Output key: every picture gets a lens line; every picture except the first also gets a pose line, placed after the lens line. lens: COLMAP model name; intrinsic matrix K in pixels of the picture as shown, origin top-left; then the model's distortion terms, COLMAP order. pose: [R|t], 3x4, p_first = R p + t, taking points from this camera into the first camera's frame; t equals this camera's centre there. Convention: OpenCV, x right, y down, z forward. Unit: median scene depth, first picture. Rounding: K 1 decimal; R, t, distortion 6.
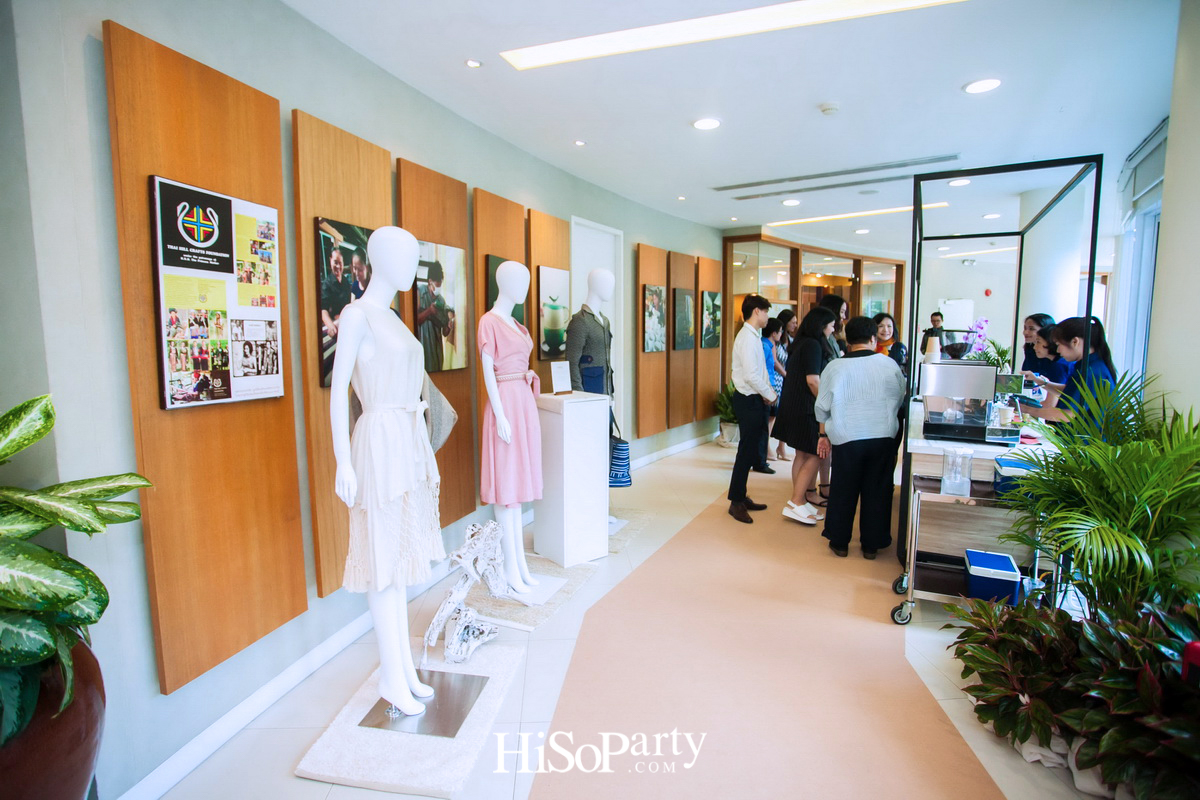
lens RADIAL K [[620.5, 0, 600.0], [0, 620.5, 400.0], [0, 0, 1]] dist [-0.079828, 0.000289]
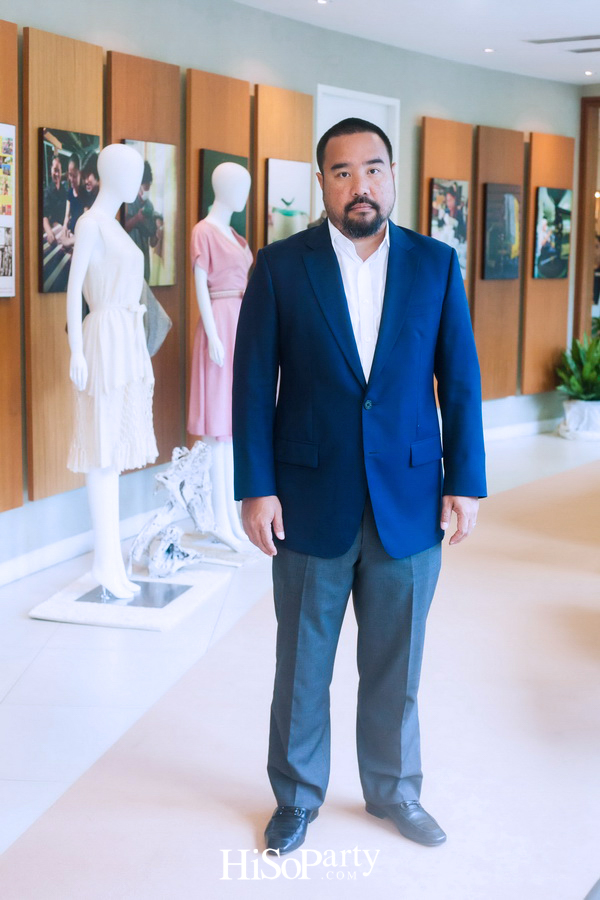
lens RADIAL K [[1261.0, 0, 300.0], [0, 1261.0, 450.0], [0, 0, 1]] dist [-0.087277, 0.001192]
pose [[0.995379, 0.033630, -0.089939, 0.138455], [-0.029373, 0.998403, 0.048254, 0.100146], [0.091419, -0.045389, 0.994778, -0.836063]]
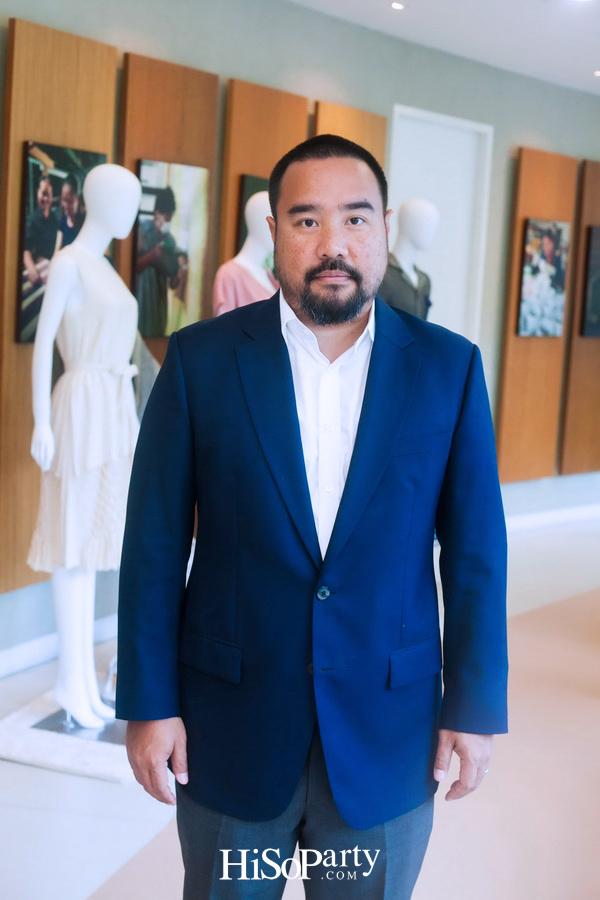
lens RADIAL K [[1319.0, 0, 281.3], [0, 1319.0, 467.0], [0, 0, 1]] dist [-0.111783, -0.031186]
pose [[0.980896, 0.086916, -0.174033, 0.179024], [-0.081796, 0.995984, 0.036395, 0.042098], [0.176498, -0.021464, 0.984067, -0.556976]]
